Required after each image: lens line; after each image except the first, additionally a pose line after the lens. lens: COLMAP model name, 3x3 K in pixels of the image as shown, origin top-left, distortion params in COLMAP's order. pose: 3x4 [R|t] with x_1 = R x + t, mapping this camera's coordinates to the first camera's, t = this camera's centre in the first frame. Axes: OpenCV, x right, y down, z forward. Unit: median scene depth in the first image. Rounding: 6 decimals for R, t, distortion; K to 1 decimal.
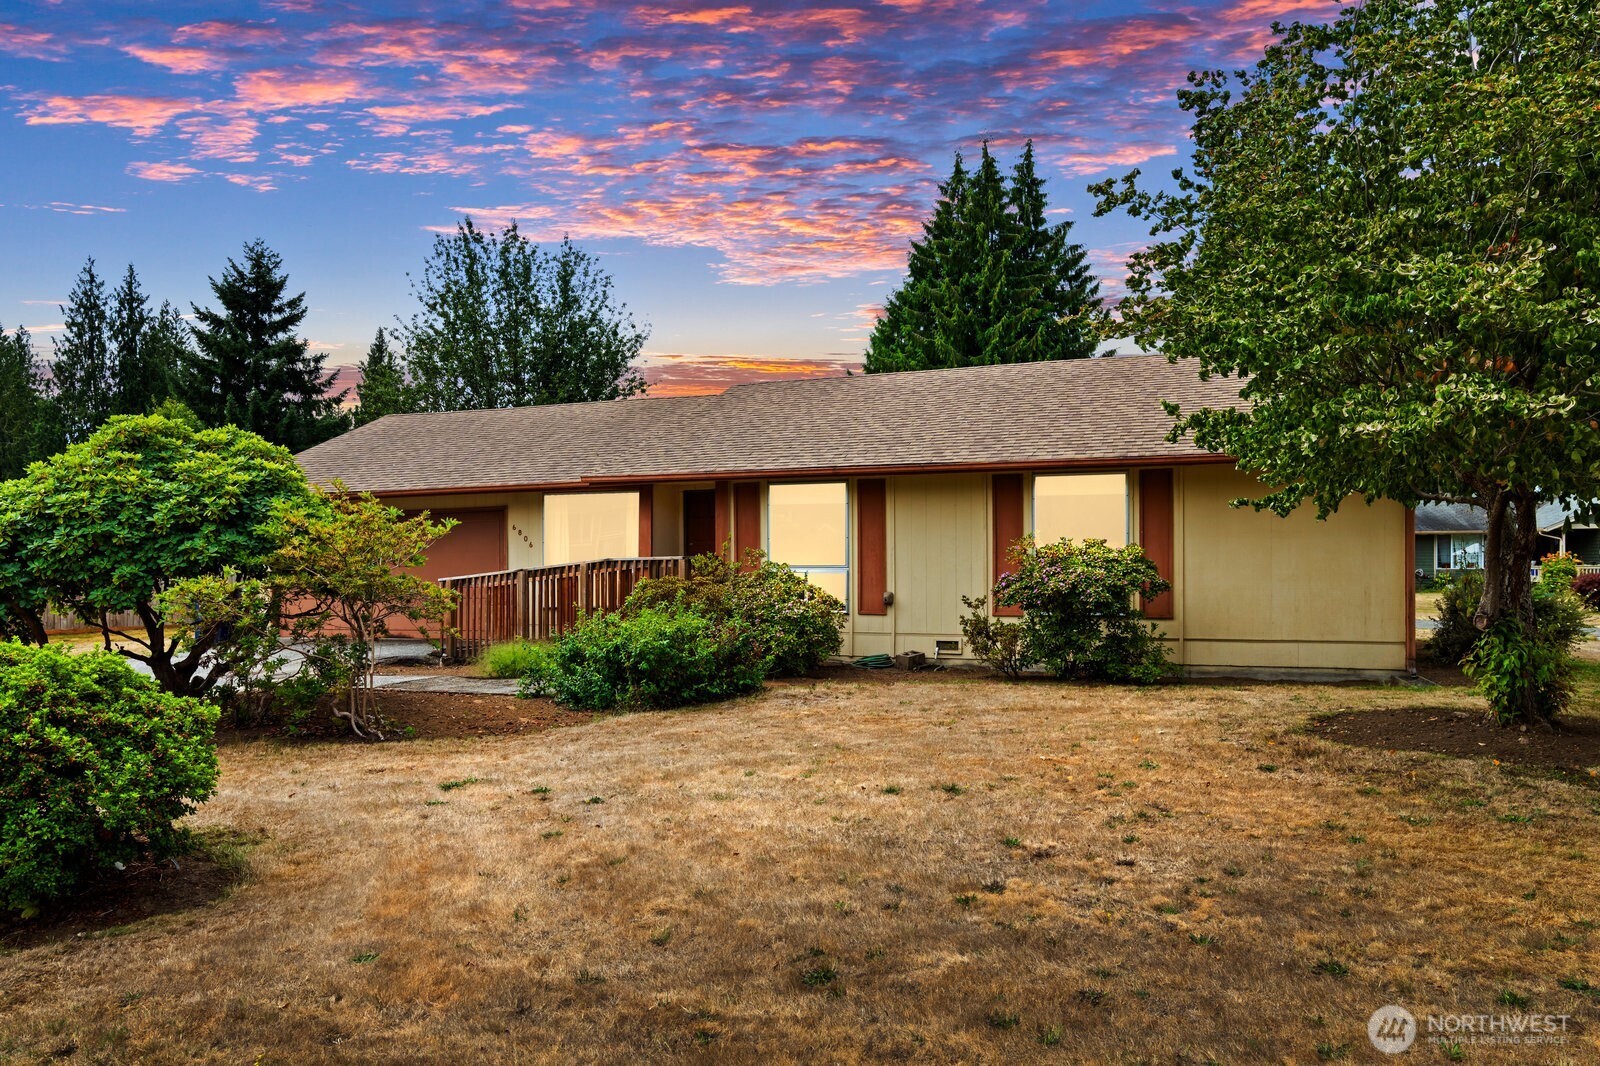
lens RADIAL K [[1167.4, 0, 775.8], [0, 1167.4, 570.9], [0, 0, 1]] dist [-0.014417, 0.003775]
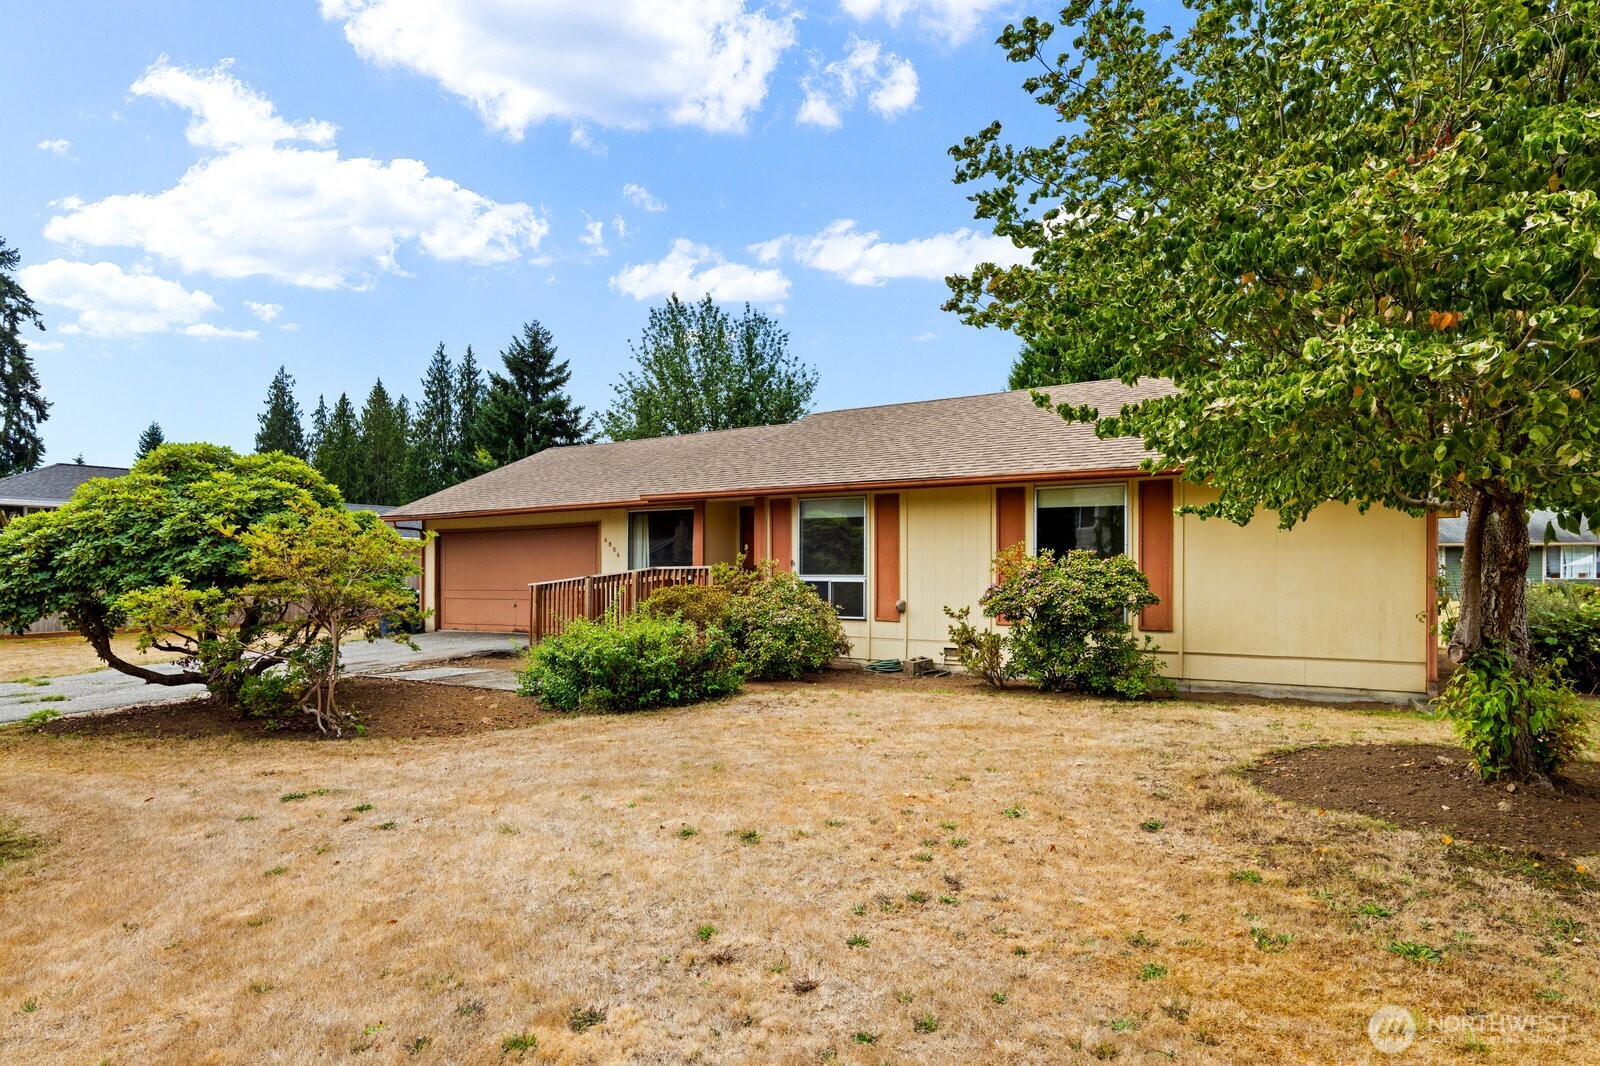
lens RADIAL K [[917.4, 0, 792.3], [0, 917.4, 575.3], [0, 0, 1]] dist [-0.005415, -0.002862]
pose [[0.982286, 0.005531, -0.187306, 0.162274], [-0.005346, 0.999985, 0.001491, -0.005550], [0.187311, -0.000463, 0.982301, 0.170780]]
